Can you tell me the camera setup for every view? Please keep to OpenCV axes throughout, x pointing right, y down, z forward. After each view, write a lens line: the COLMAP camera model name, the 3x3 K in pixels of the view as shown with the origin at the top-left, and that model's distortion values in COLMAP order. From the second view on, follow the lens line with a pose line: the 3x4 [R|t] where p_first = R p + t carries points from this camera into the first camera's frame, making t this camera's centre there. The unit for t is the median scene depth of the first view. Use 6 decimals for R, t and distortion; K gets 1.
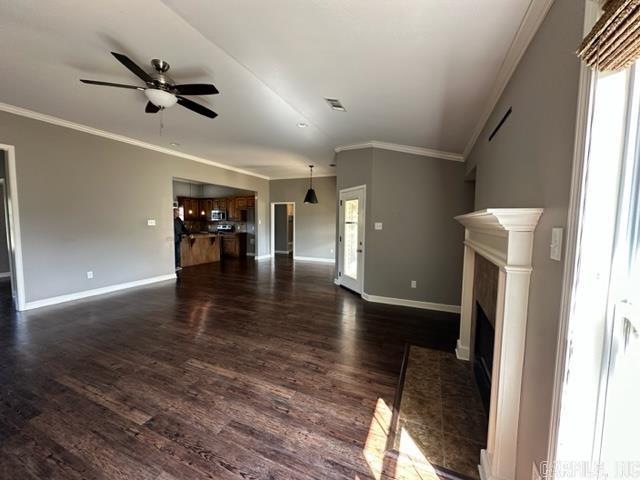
lens RADIAL K [[255.5, 0, 320.0], [0, 255.5, 240.0], [0, 0, 1]] dist [-0.002268, 0.000265]
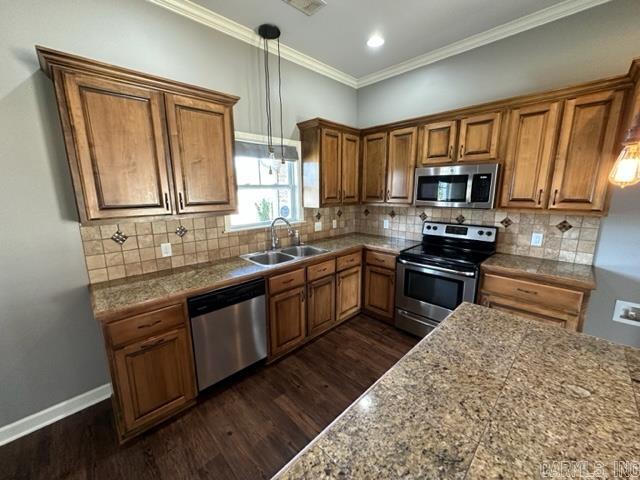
lens RADIAL K [[255.5, 0, 320.0], [0, 255.5, 240.0], [0, 0, 1]] dist [-0.002268, 0.000265]
pose [[0.926452, 0.055230, -0.372339, -0.423084], [-0.009782, 0.992375, 0.122863, -0.075930], [0.376286, -0.110184, 0.919928, 0.731911]]
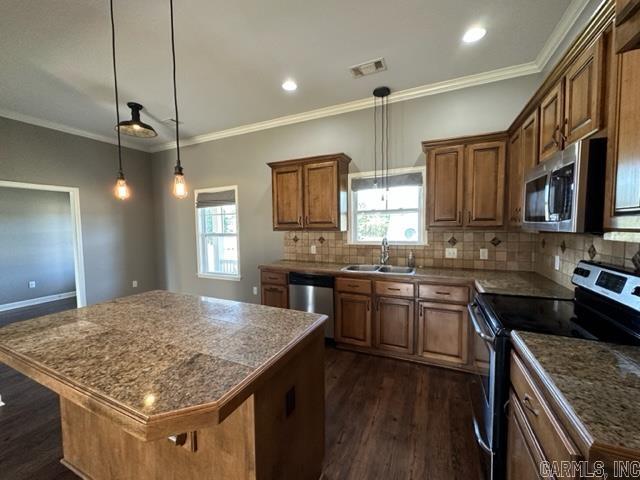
lens RADIAL K [[255.5, 0, 320.0], [0, 255.5, 240.0], [0, 0, 1]] dist [-0.002268, 0.000265]
pose [[-0.021925, 0.046421, -0.998681, -0.255974], [-0.062005, 0.996935, 0.047701, -0.072160], [0.997835, 0.062969, -0.018979, 0.892603]]
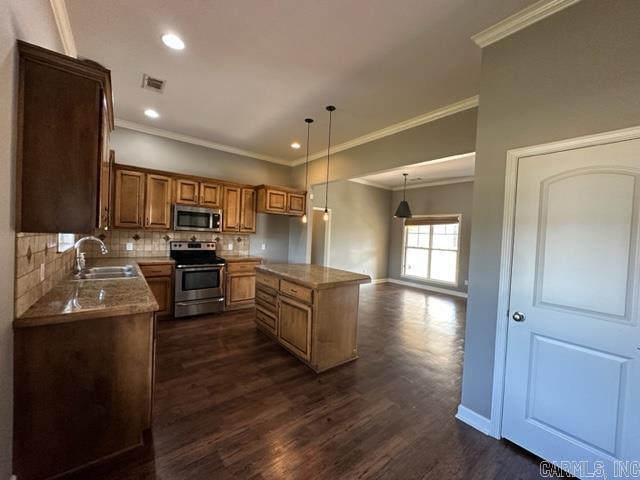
lens RADIAL K [[255.5, 0, 320.0], [0, 255.5, 240.0], [0, 0, 1]] dist [-0.002268, 0.000265]
pose [[0.475757, -0.011108, 0.879506, -0.678144], [0.026260, 0.999654, -0.001580, -0.057322], [-0.879184, 0.023848, 0.475885, 0.635459]]
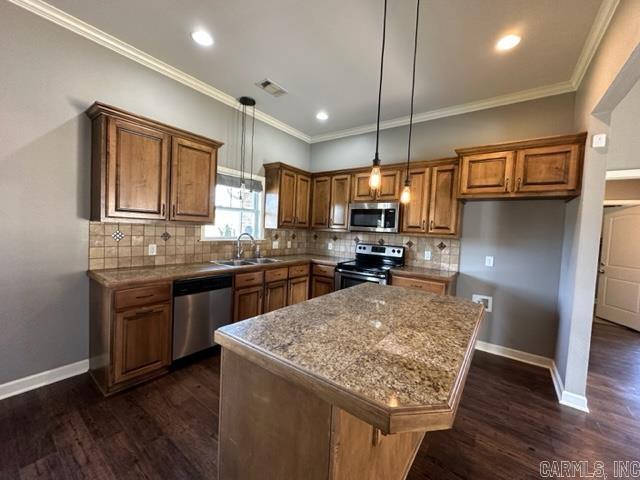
lens RADIAL K [[255.5, 0, 320.0], [0, 255.5, 240.0], [0, 0, 1]] dist [-0.002268, 0.000265]
pose [[0.974343, 0.045375, -0.220445, -0.391491], [-0.053583, 0.998070, -0.031391, -0.051650], [0.218595, 0.042398, 0.974894, 0.656721]]
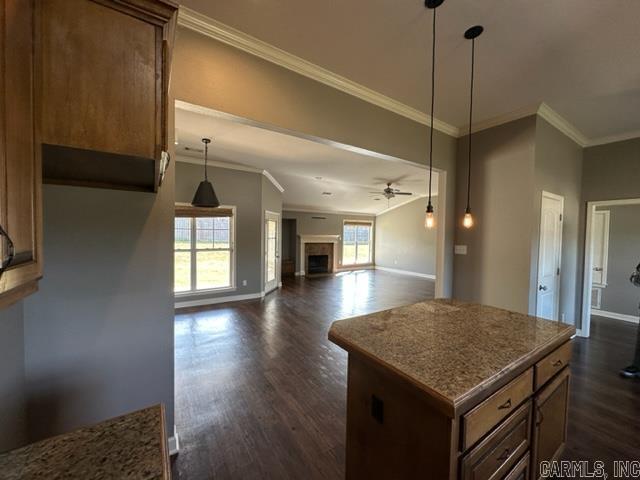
lens RADIAL K [[255.5, 0, 320.0], [0, 255.5, 240.0], [0, 0, 1]] dist [-0.002268, 0.000265]
pose [[-0.835203, -0.039395, 0.548529, -0.406598], [0.015360, 0.995371, 0.094875, -0.091640], [-0.549728, 0.087665, -0.830731, 0.995811]]
